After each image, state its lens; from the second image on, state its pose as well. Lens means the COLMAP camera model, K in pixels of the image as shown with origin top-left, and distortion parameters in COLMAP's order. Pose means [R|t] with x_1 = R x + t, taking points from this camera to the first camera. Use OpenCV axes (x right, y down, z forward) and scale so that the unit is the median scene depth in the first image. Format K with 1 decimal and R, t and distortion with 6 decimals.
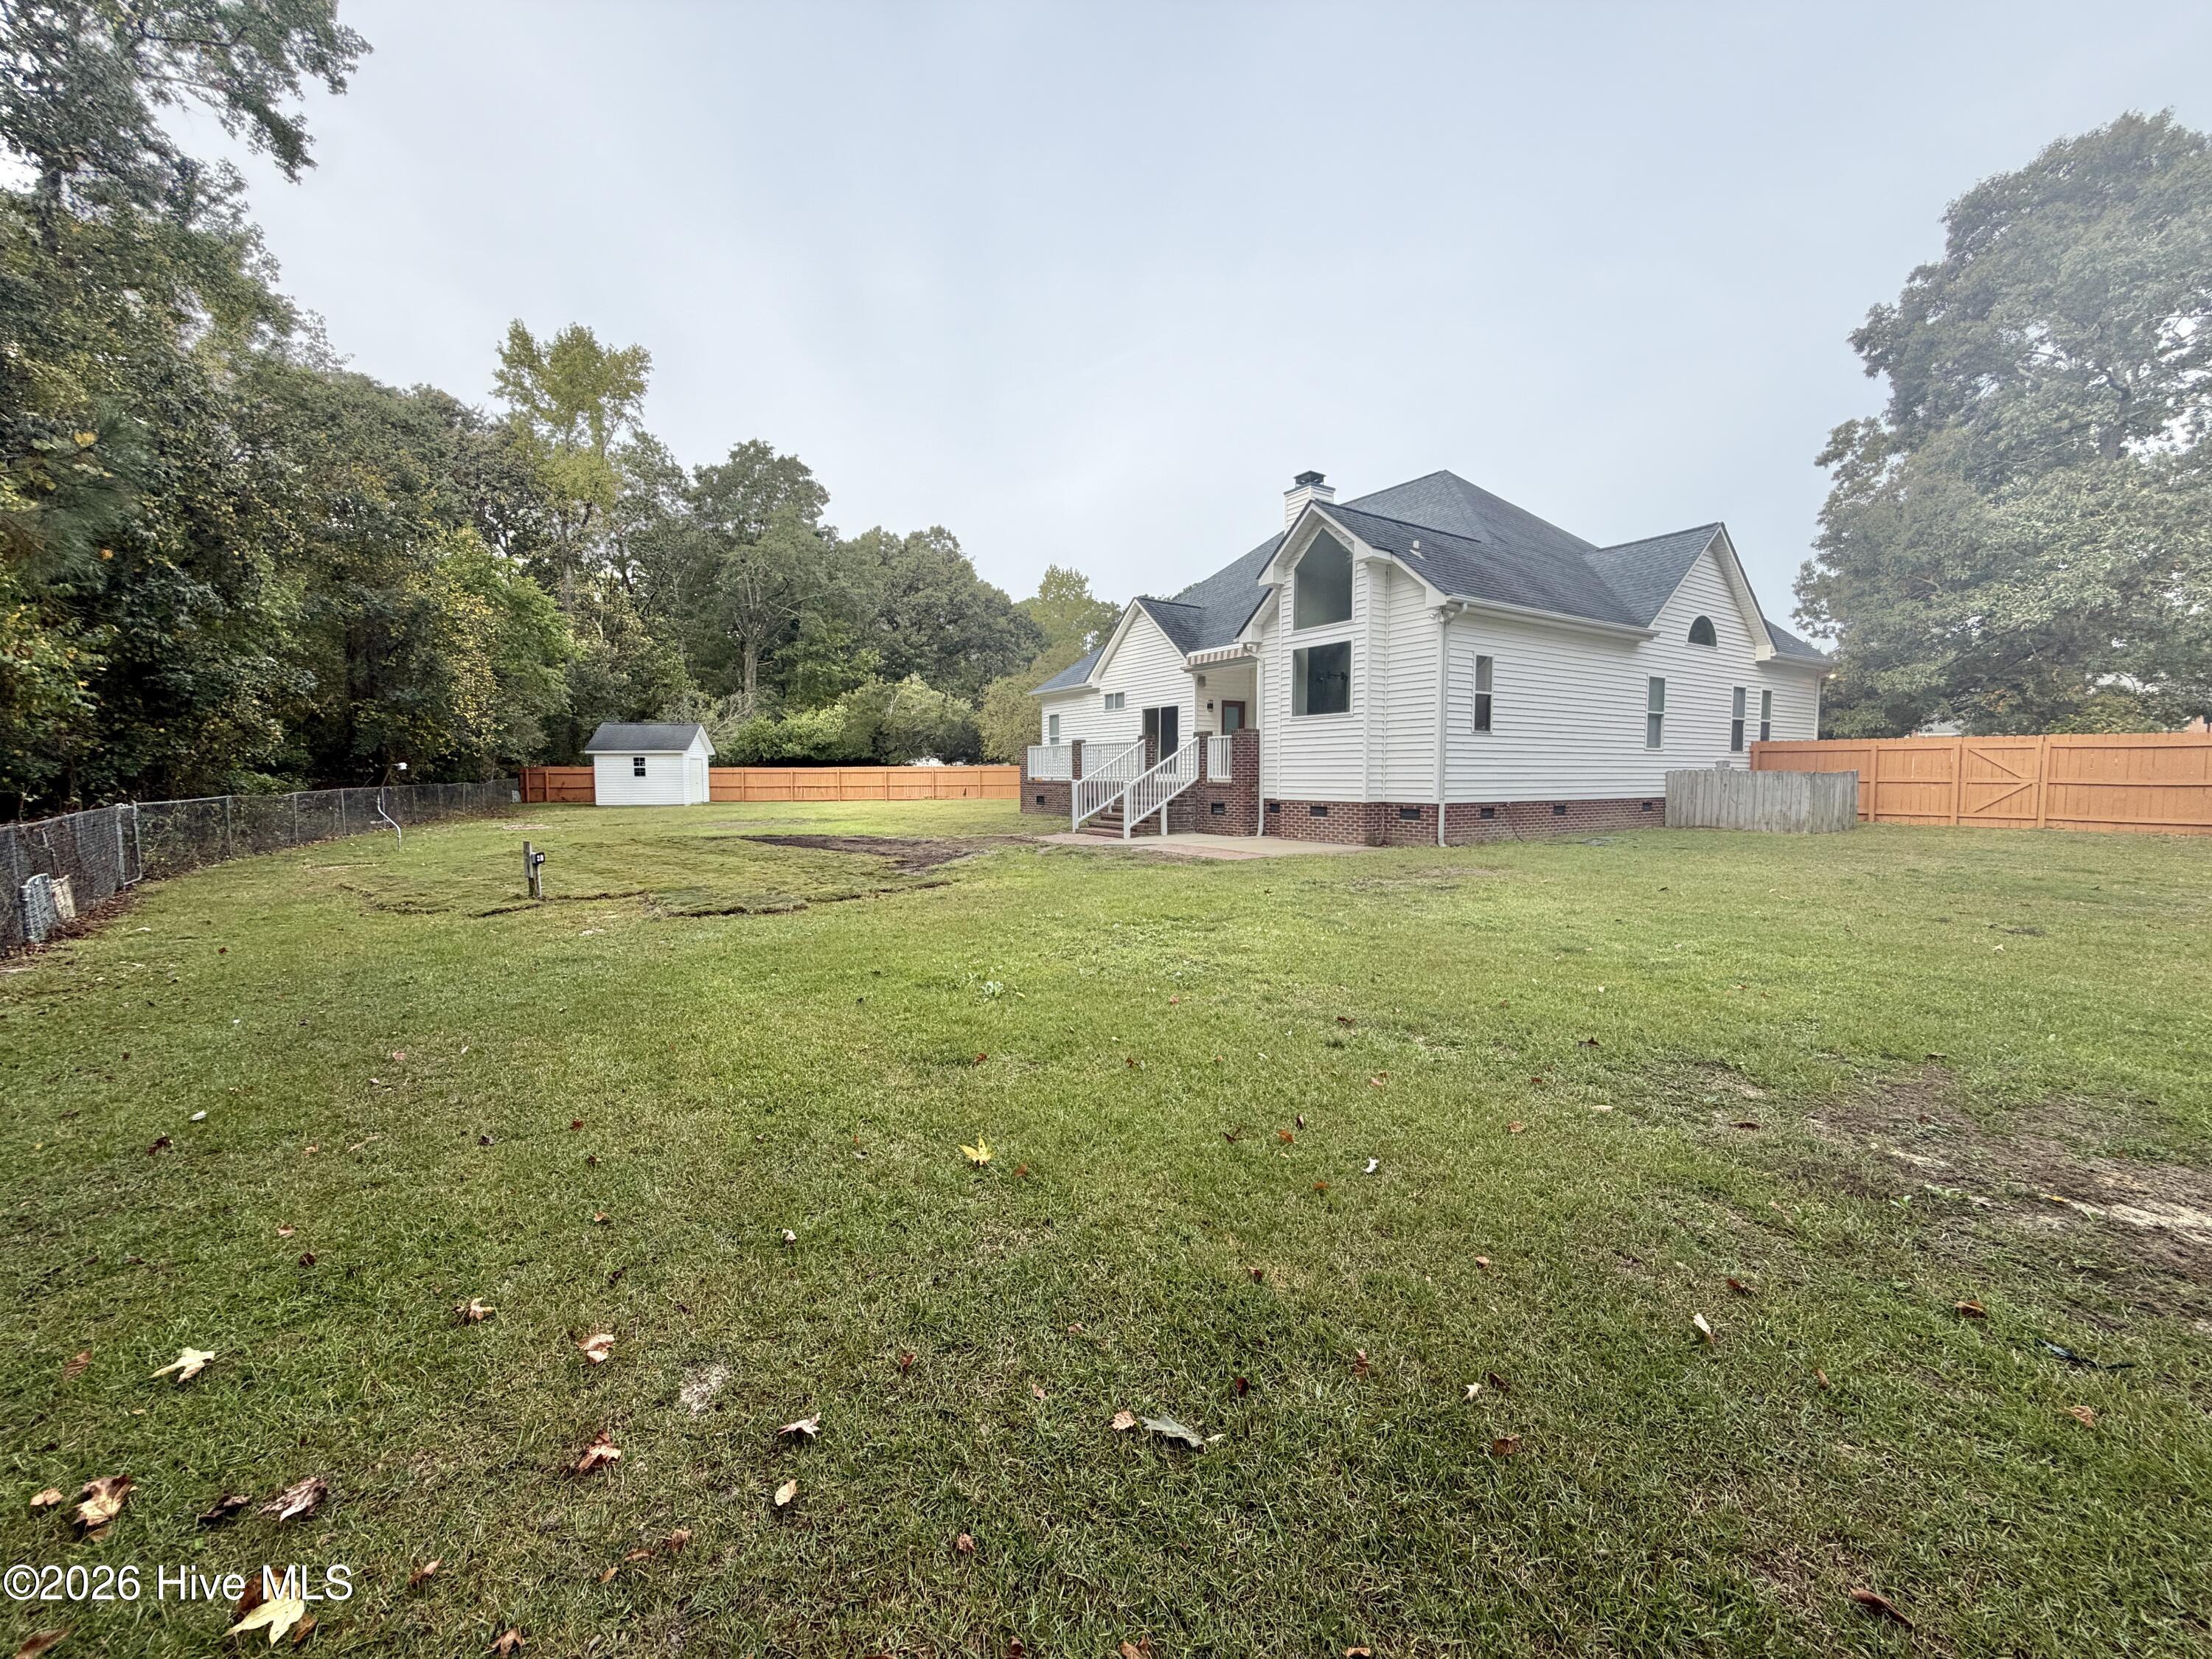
lens RADIAL K [[880.7, 0, 1099.8], [0, 880.7, 831.6], [0, 0, 1]] dist [0.000522, -0.000127]
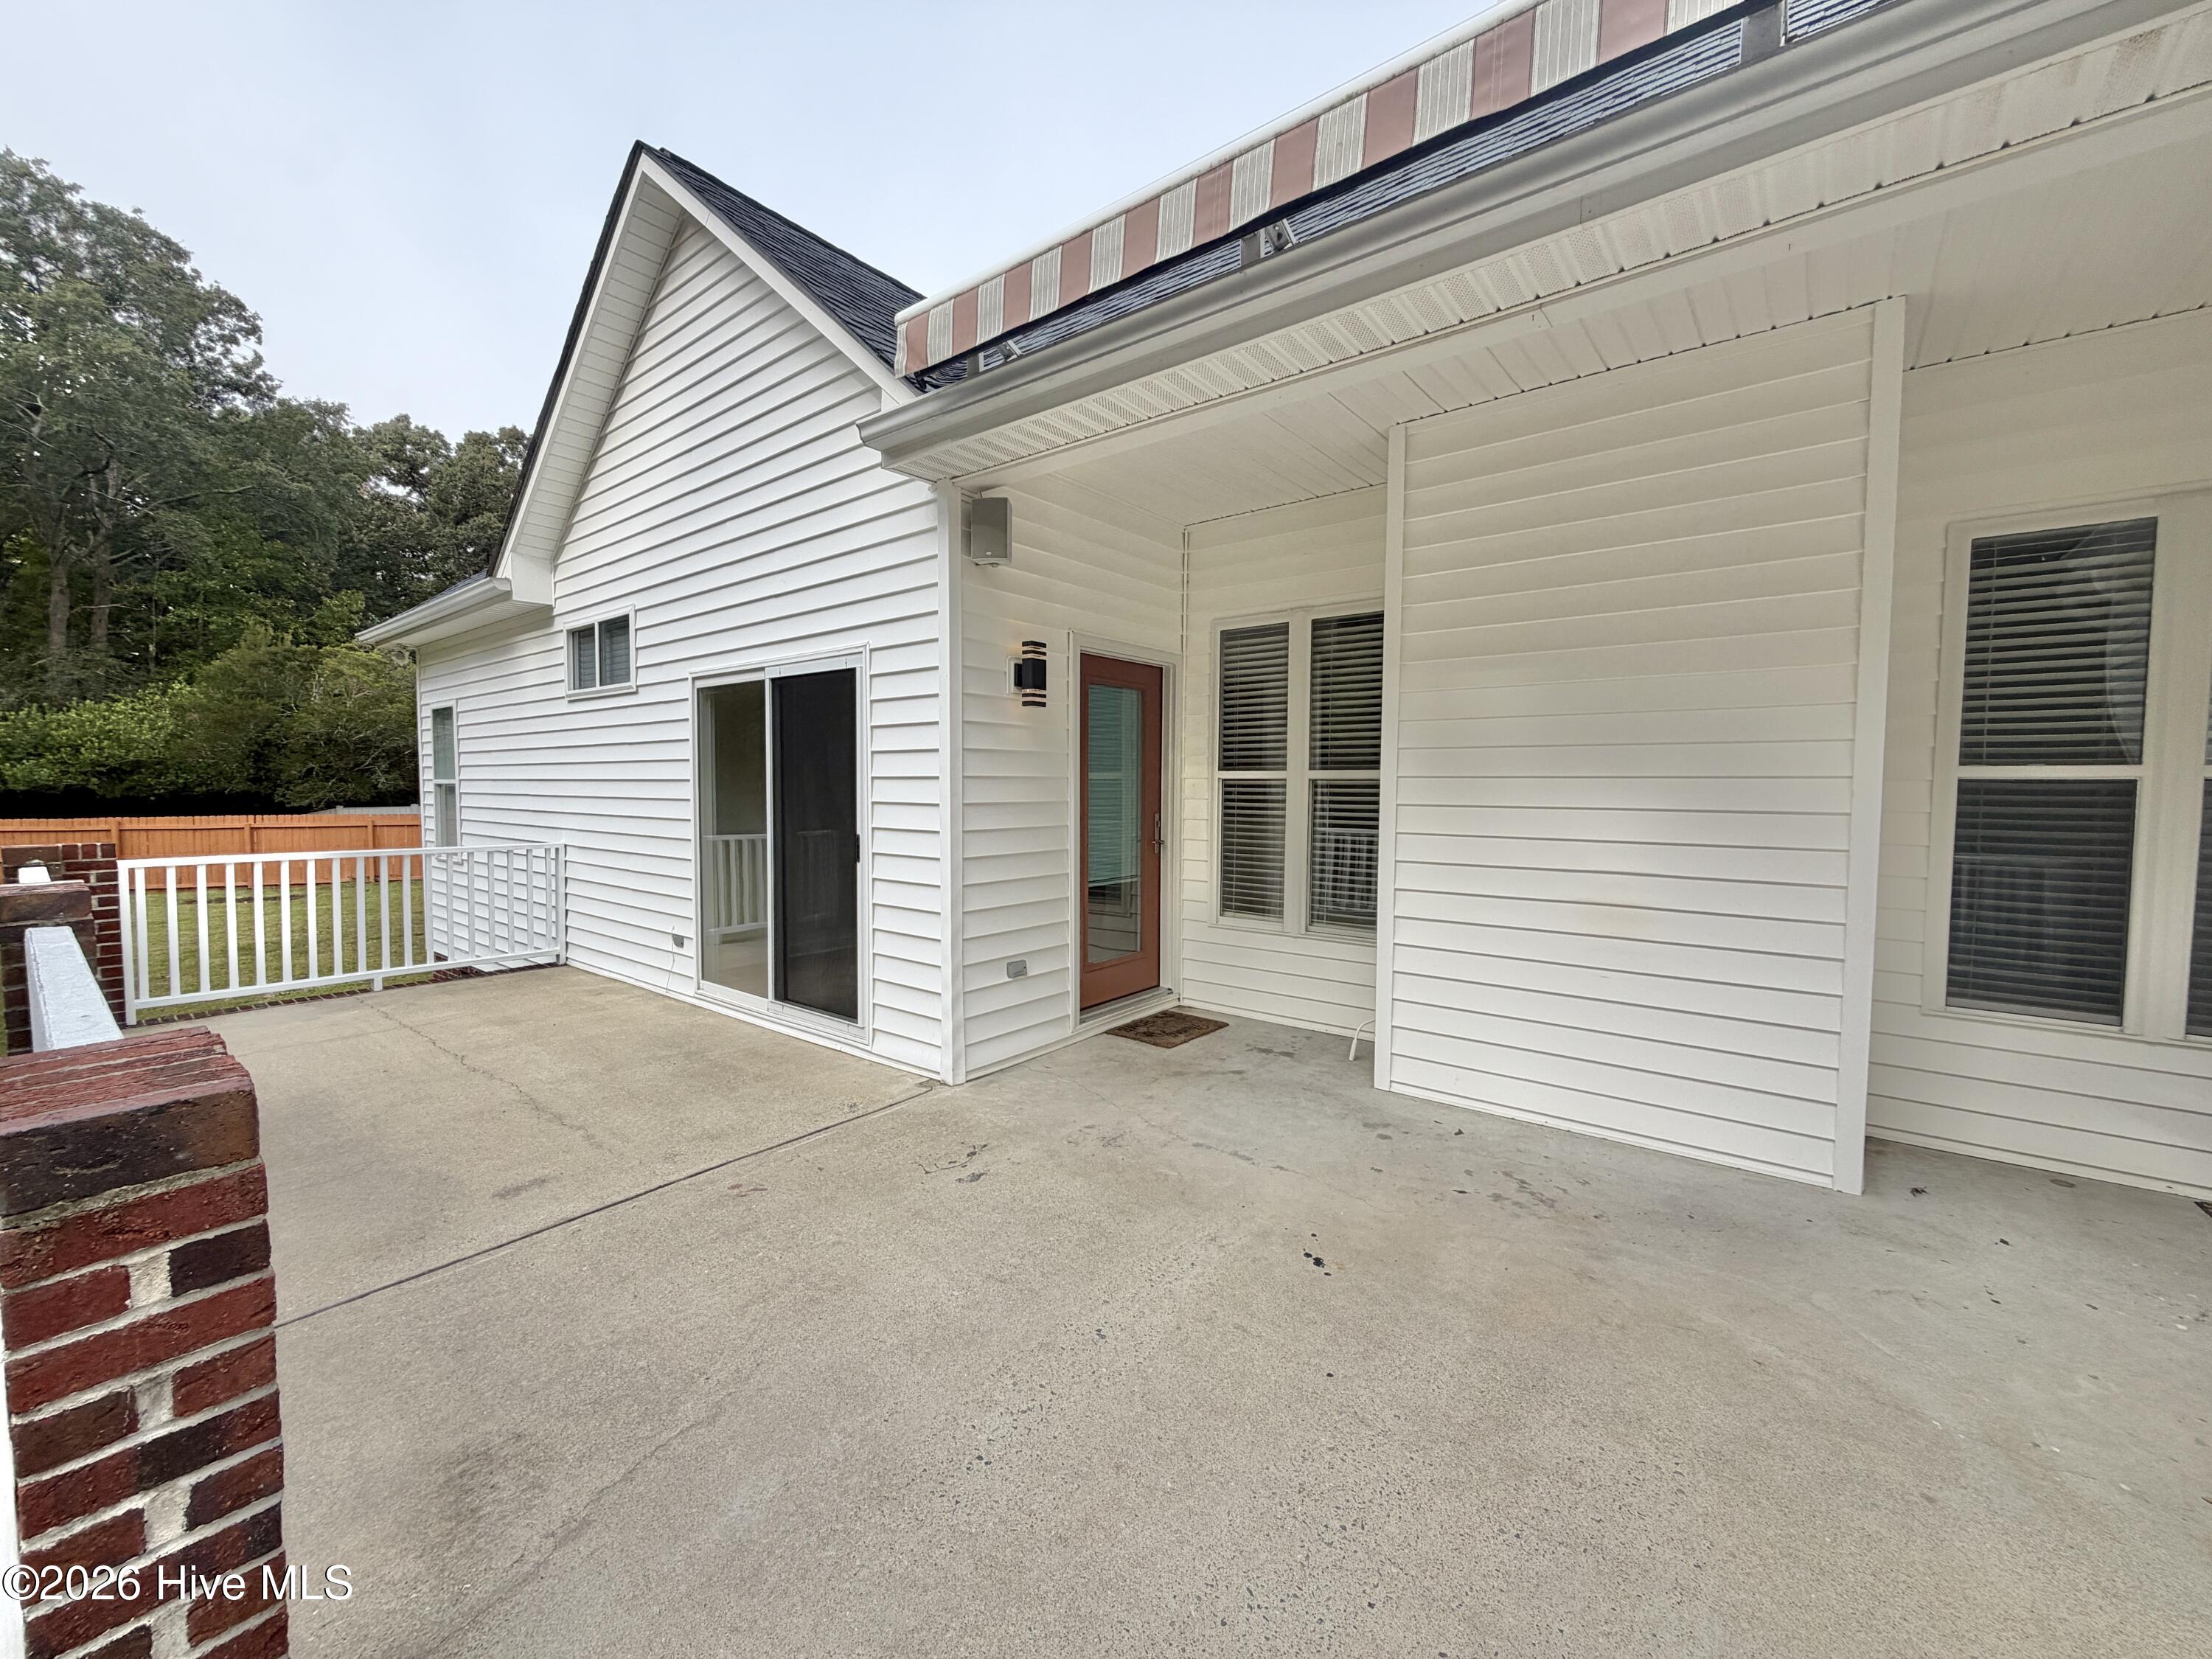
lens RADIAL K [[880.7, 0, 1099.8], [0, 880.7, 831.6], [0, 0, 1]] dist [0.000522, -0.000127]
pose [[0.949687, -0.010958, 0.313010, 0.069817], [0.014749, 0.999844, -0.009746, -0.092562], [-0.312855, 0.013873, 0.949700, 0.707491]]
